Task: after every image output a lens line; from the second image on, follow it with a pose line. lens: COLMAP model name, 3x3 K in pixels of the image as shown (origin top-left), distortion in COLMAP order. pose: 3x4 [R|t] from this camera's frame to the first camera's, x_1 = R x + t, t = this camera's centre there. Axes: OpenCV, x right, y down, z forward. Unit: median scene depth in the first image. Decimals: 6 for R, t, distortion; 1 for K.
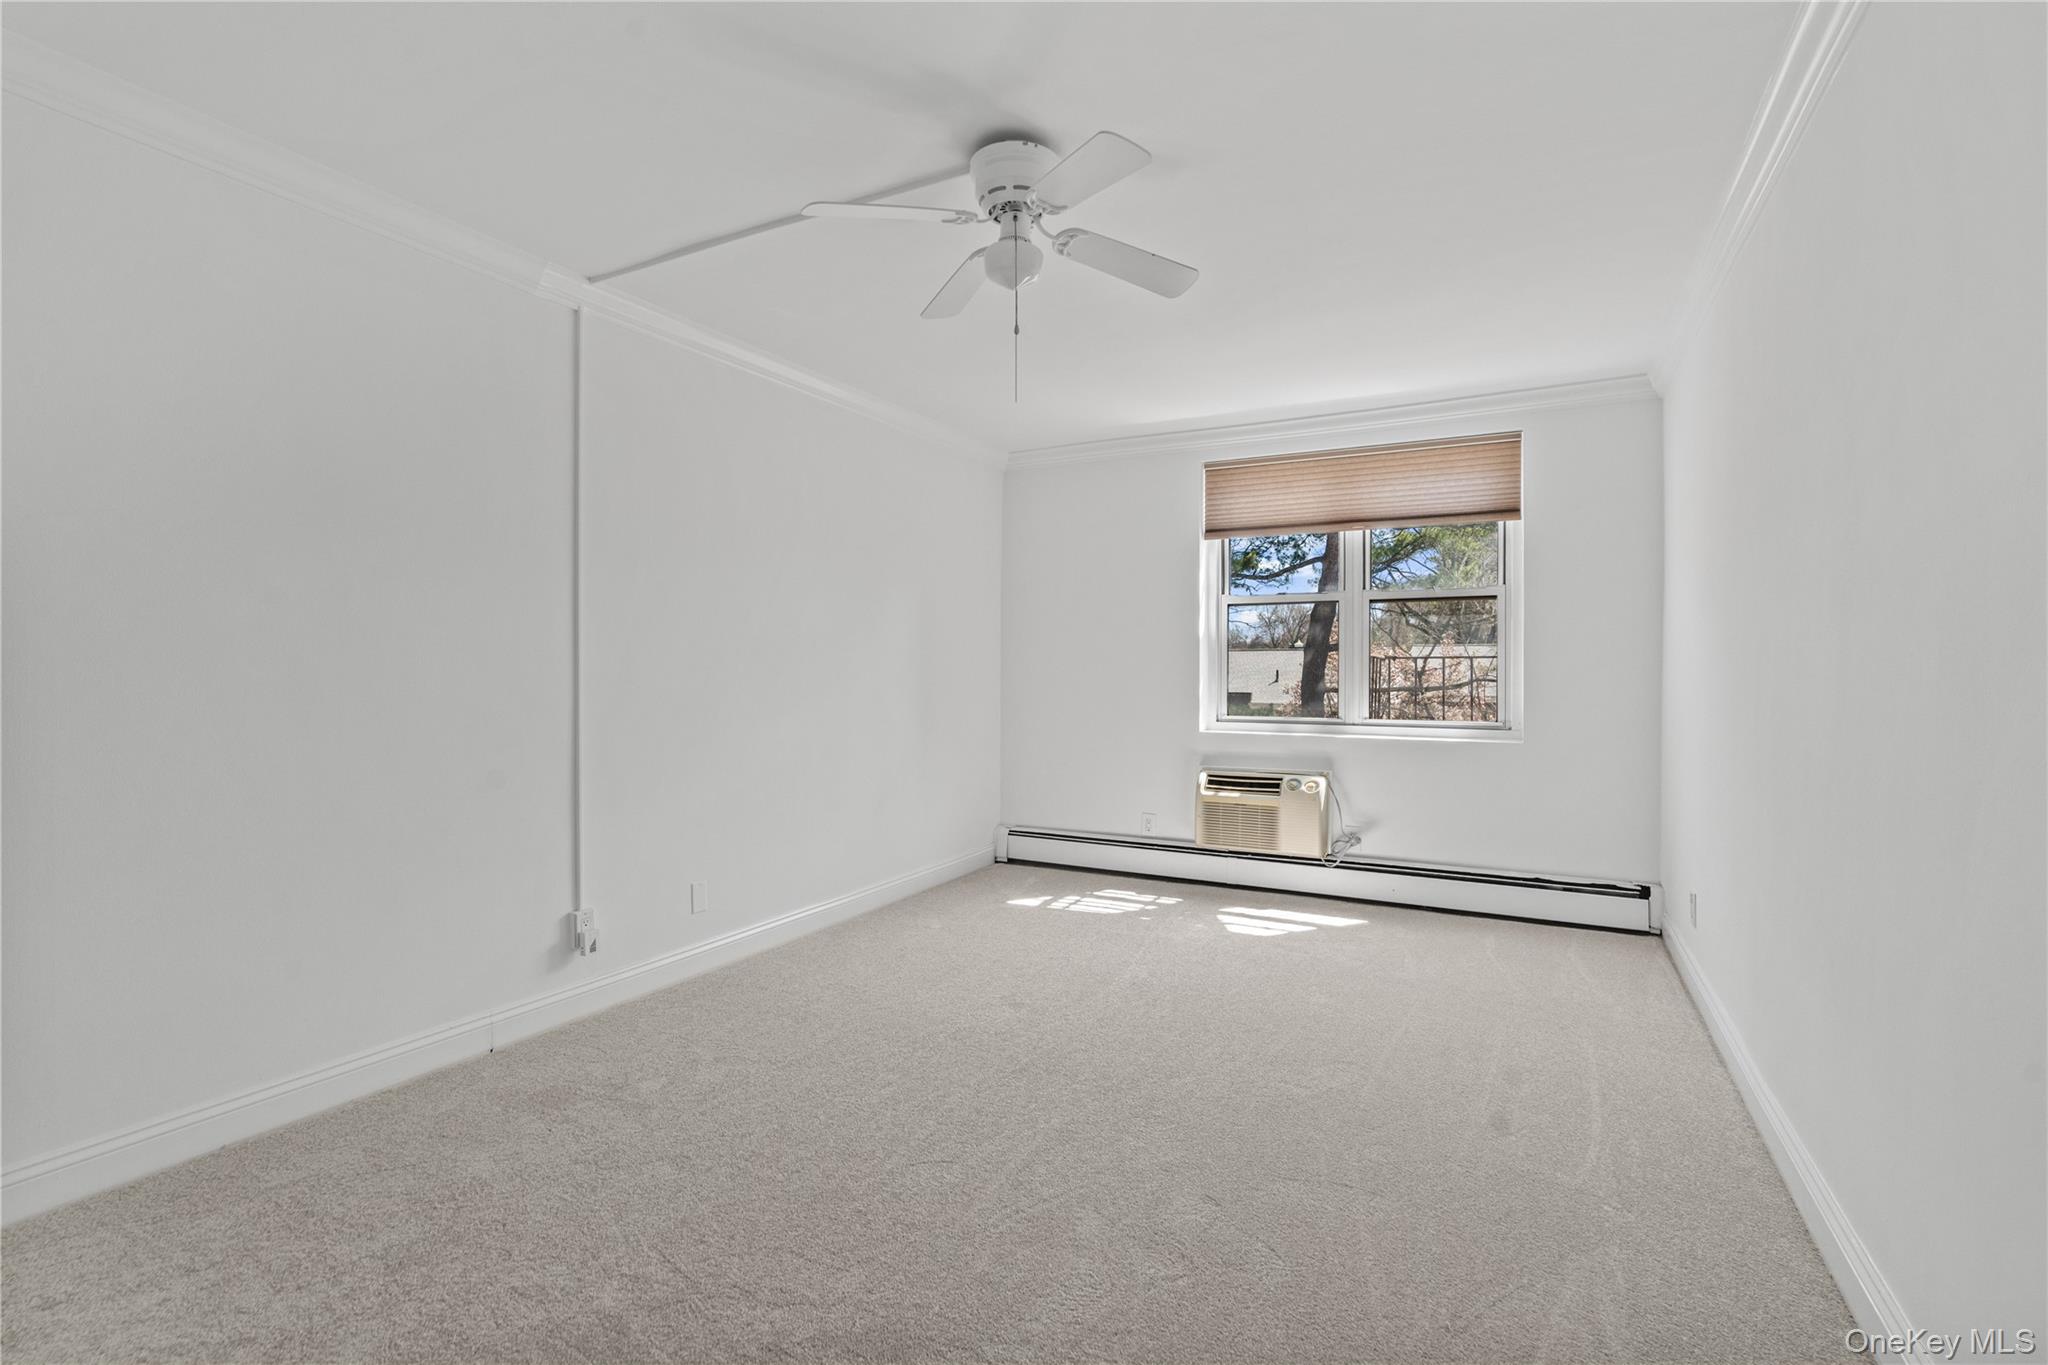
lens RADIAL K [[967.3, 0, 1109.4], [0, 967.3, 690.1], [0, 0, 1]] dist [-0.007403, 0.000123]
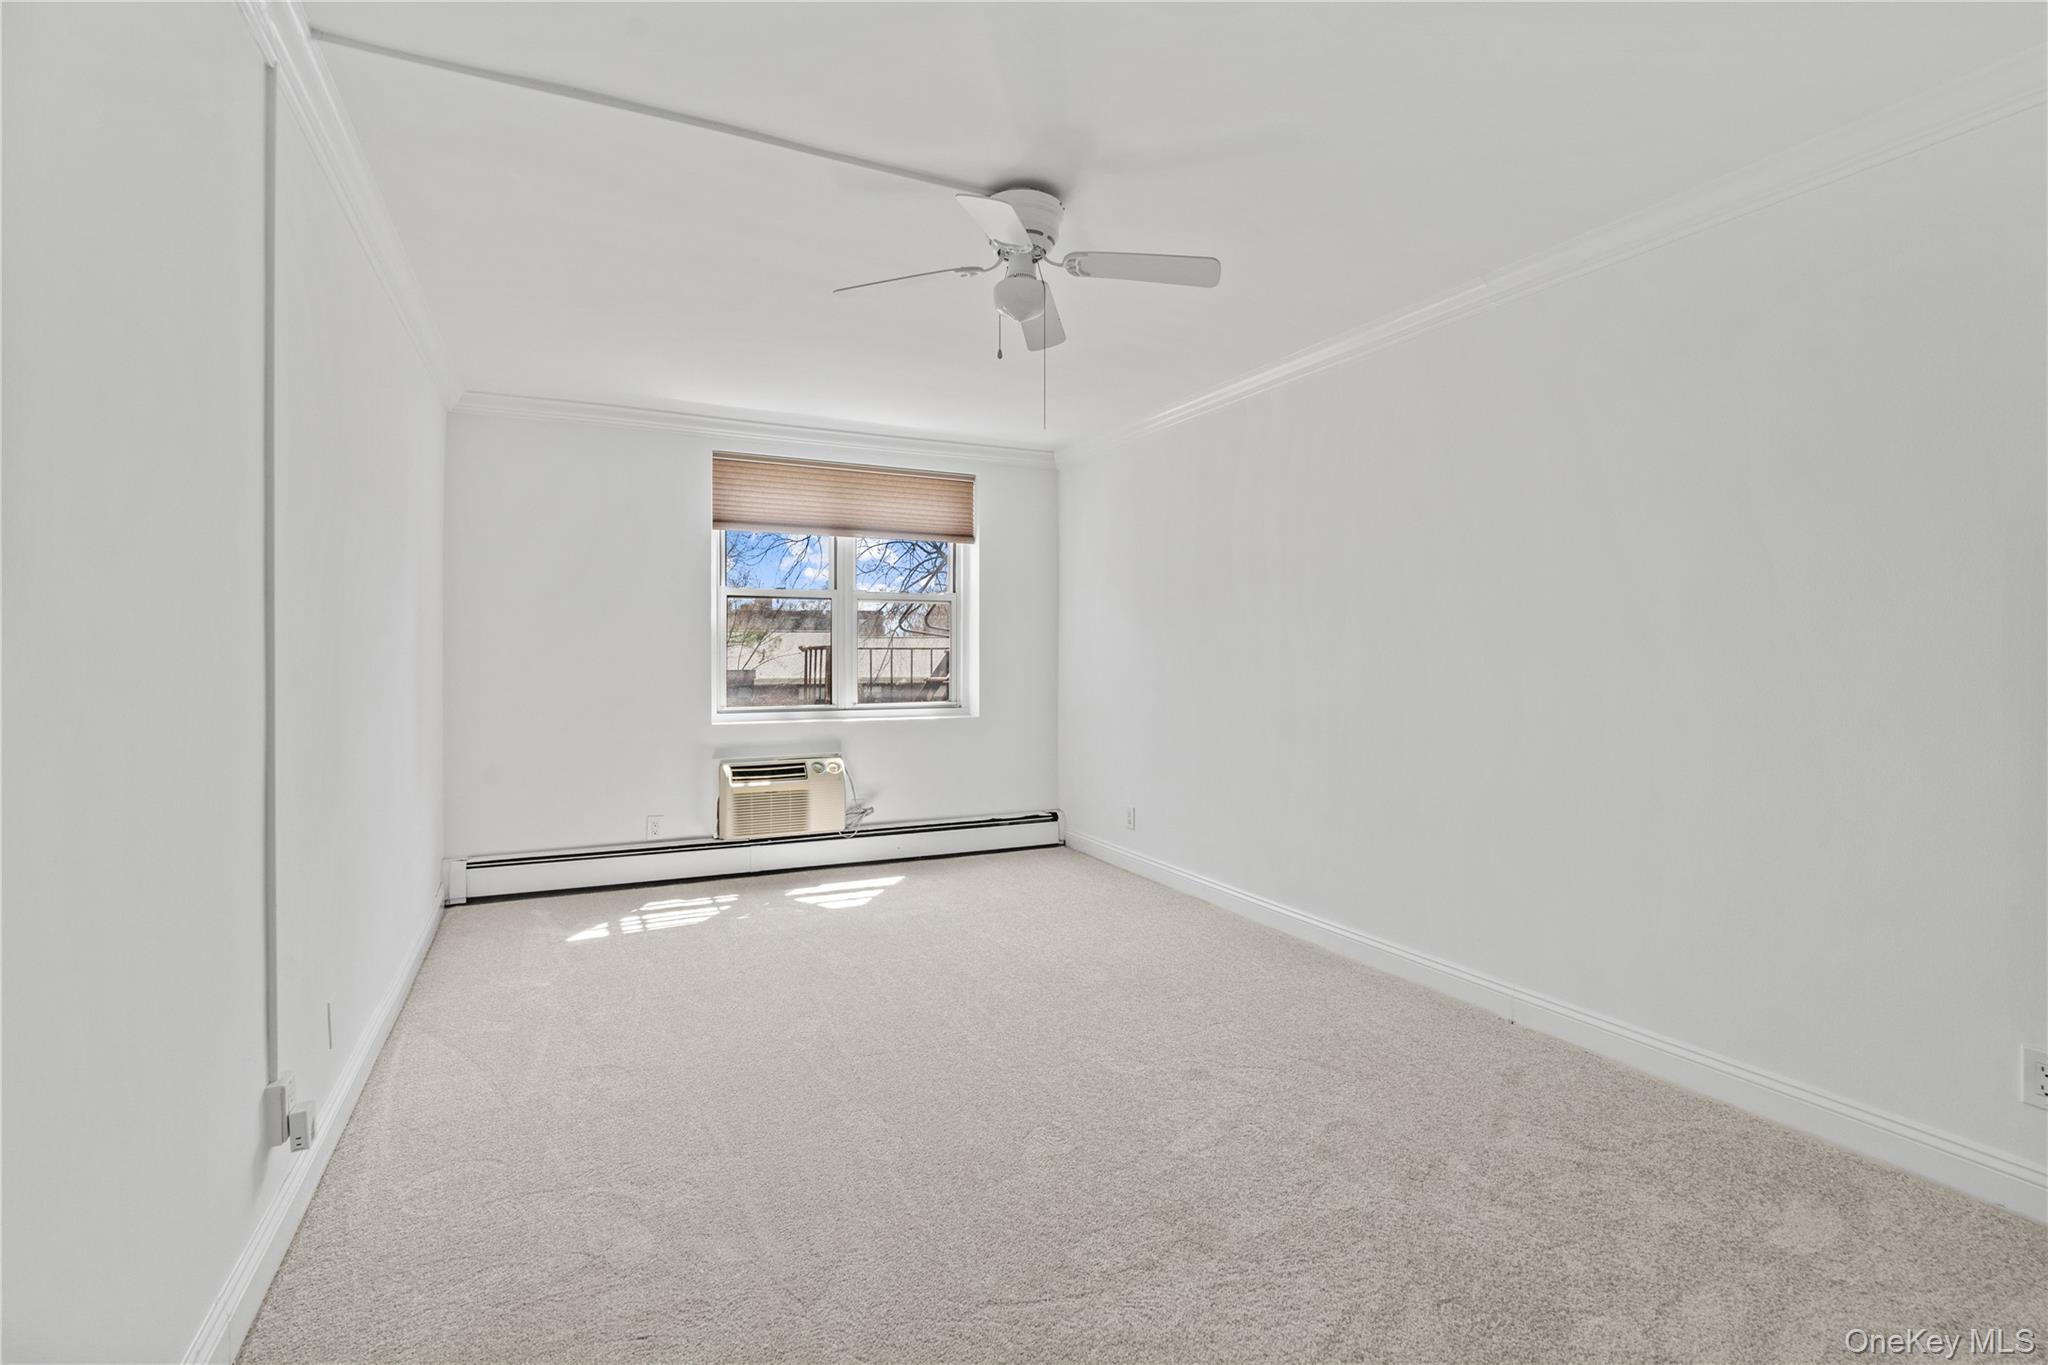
lens RADIAL K [[926.8, 0, 1020.5], [0, 926.8, 676.4], [0, 0, 1]] dist [-0.013296, 0.007125]
pose [[0.593581, -0.020103, 0.804523, -0.501058], [0.015454, 0.999788, 0.013581, -0.014354], [-0.804626, 0.004372, 0.593766, 0.200945]]
